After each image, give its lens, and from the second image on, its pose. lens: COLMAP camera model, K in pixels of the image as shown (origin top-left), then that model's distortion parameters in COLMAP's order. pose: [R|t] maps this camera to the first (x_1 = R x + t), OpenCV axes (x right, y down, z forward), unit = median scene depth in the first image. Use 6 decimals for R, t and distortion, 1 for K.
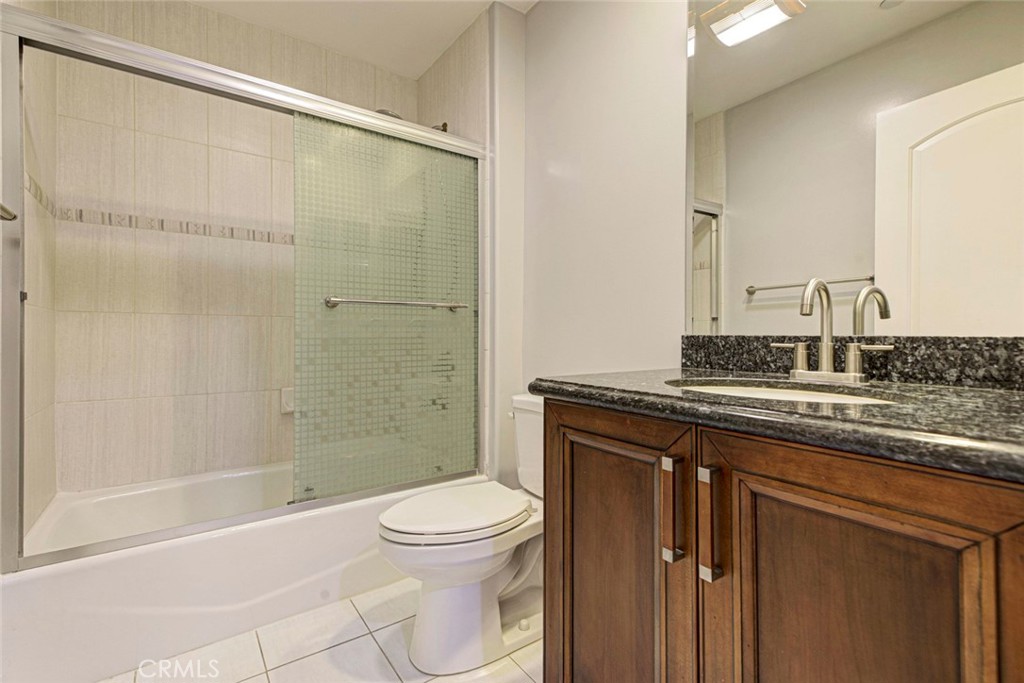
lens RADIAL K [[478.4, 0, 510.5], [0, 478.4, 334.9], [0, 0, 1]] dist [-0.005761, -0.004614]
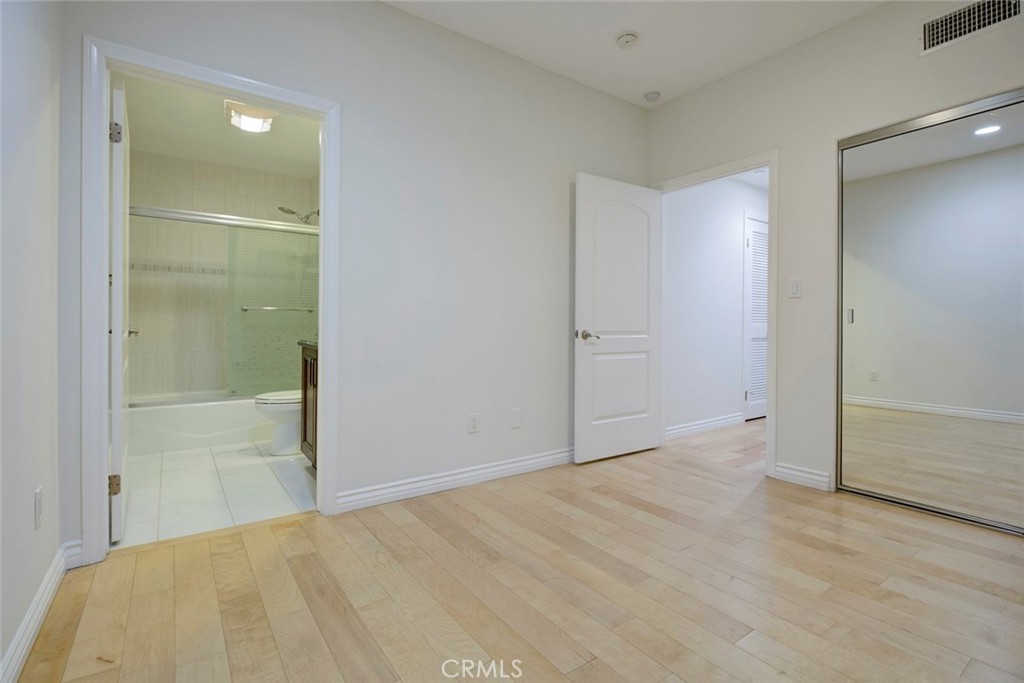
lens RADIAL K [[478.4, 0, 509.9], [0, 478.4, 339.8], [0, 0, 1]] dist [-0.005761, -0.004614]
pose [[0.999493, 0.024327, -0.020535, 0.826697], [-0.023938, 0.999534, 0.018962, 0.007784], [0.020986, -0.018461, 0.999609, -1.080064]]
